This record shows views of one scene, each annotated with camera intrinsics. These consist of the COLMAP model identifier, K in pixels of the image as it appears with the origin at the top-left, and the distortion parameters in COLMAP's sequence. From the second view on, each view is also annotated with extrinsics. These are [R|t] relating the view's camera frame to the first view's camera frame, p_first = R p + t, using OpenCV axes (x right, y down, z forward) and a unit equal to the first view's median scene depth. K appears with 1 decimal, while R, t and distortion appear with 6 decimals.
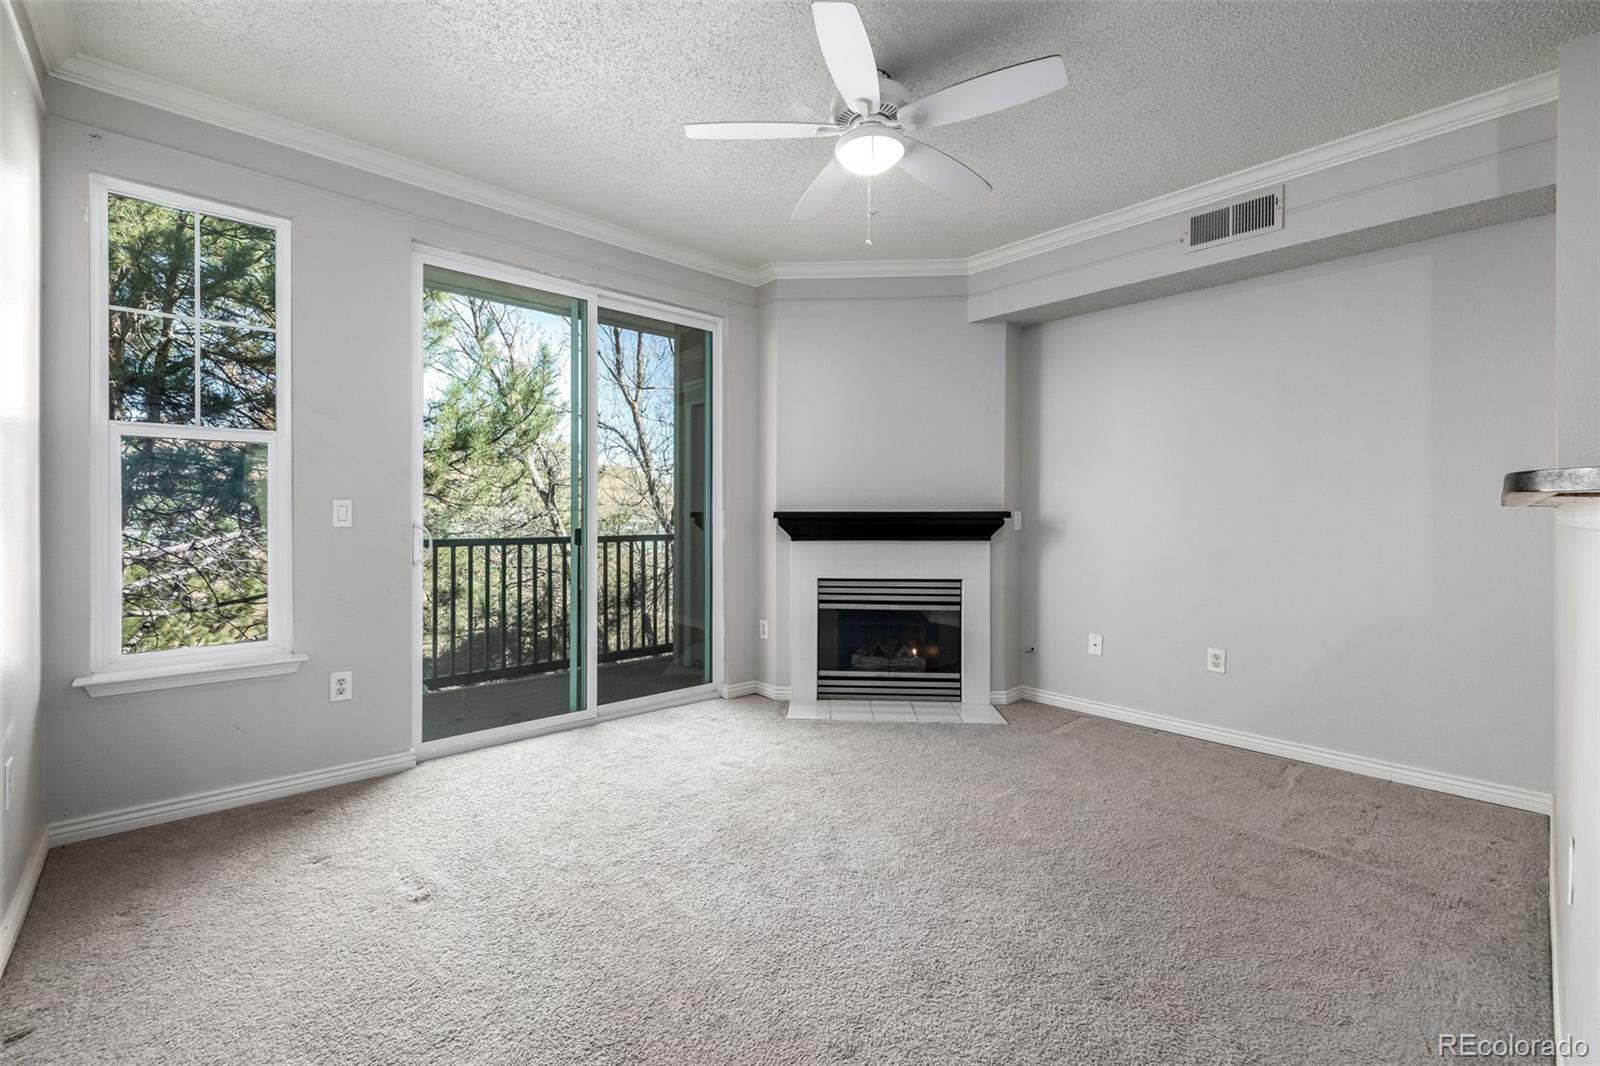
lens RADIAL K [[679.9, 0, 790.9], [0, 679.9, 522.1], [0, 0, 1]] dist [-0.000757, 0.000212]
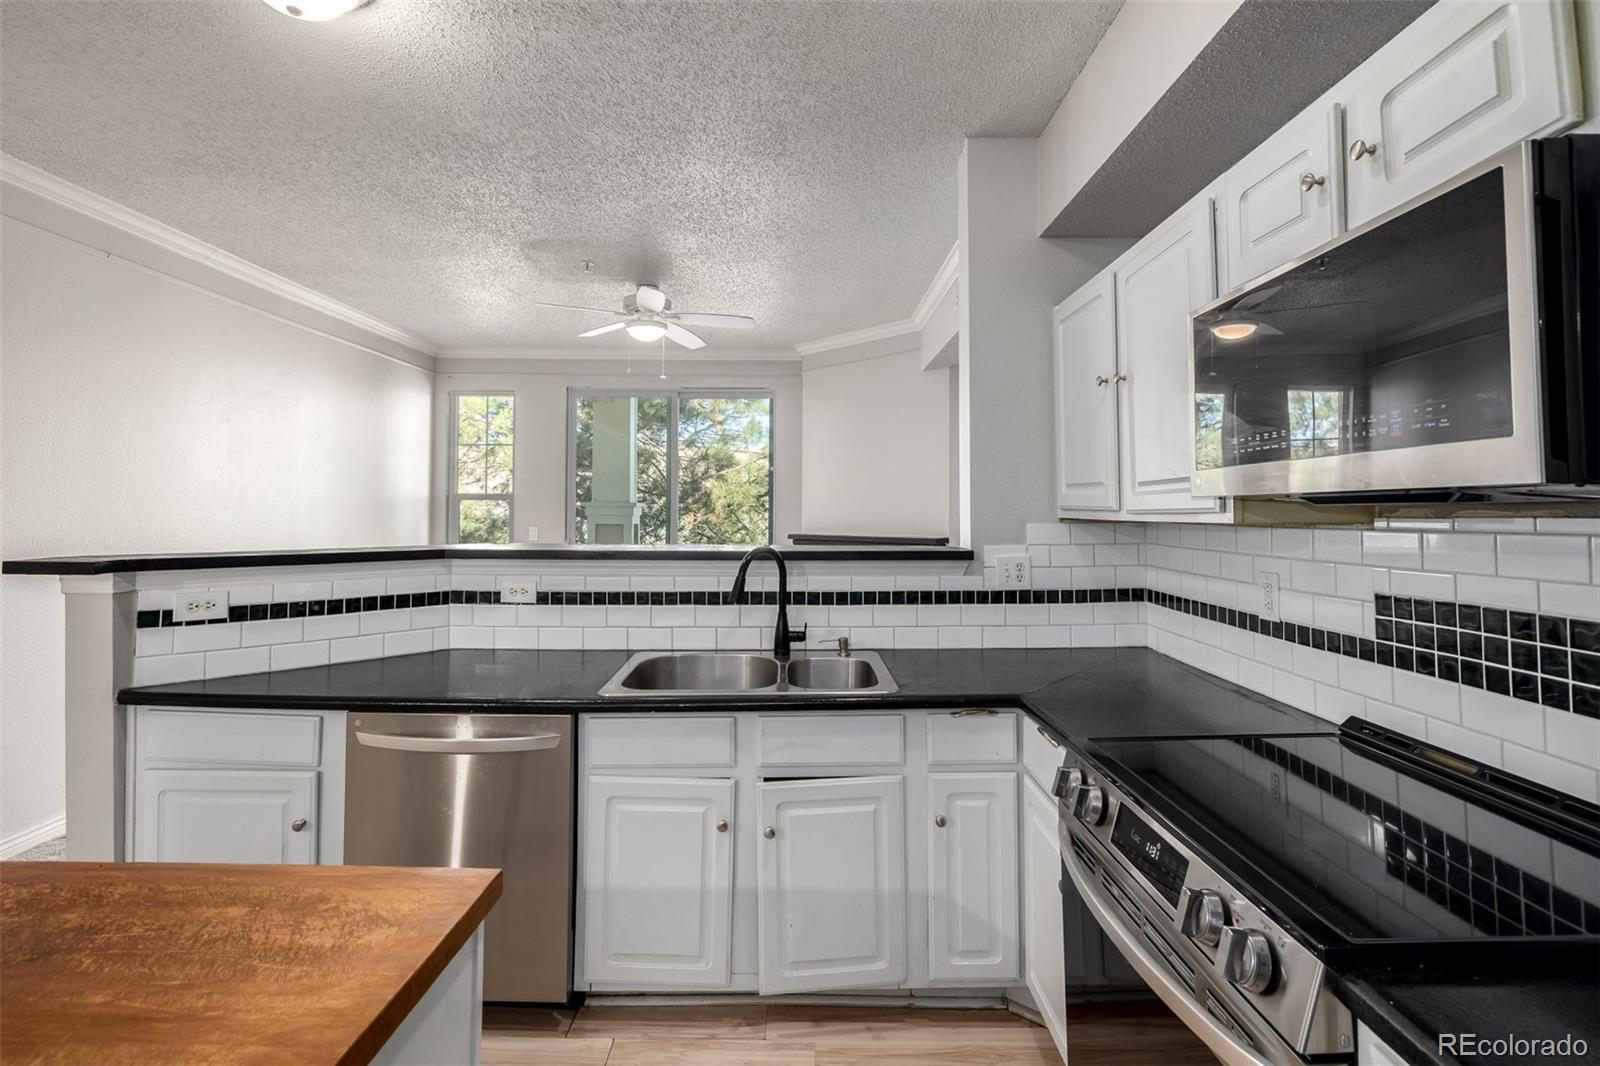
lens RADIAL K [[747.9, 0, 792.1], [0, 747.9, 488.3], [0, 0, 1]] dist [-0.001075, 0.000073]
pose [[0.734704, -0.020164, -0.678088, 0.984463], [-0.008647, 0.999199, -0.039081, -0.047491], [0.678333, 0.034577, 0.733941, -0.065769]]
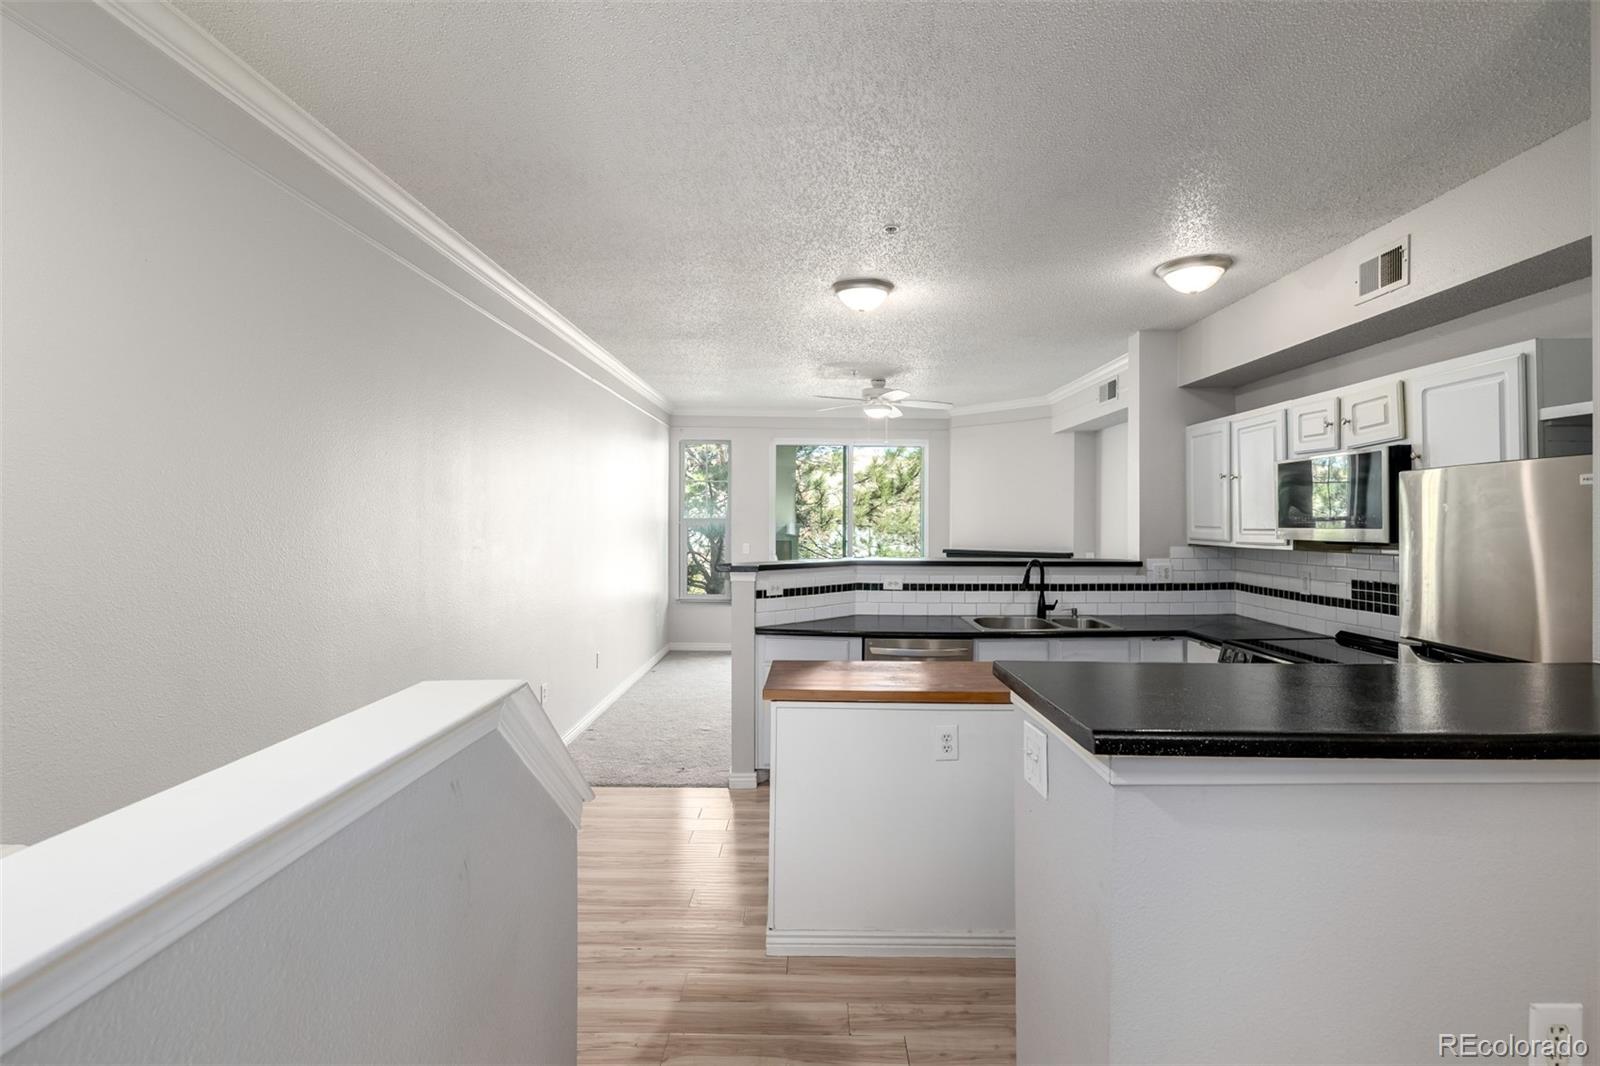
lens RADIAL K [[761.6, 0, 810.2], [0, 761.6, 521.4], [0, 0, 1]] dist [-0.000516, 0.001703]
pose [[0.739455, 0.001520, -0.673204, 1.082667], [-0.010659, 0.999899, -0.009451, -0.067036], [0.673122, 0.014165, 0.739396, -0.729529]]
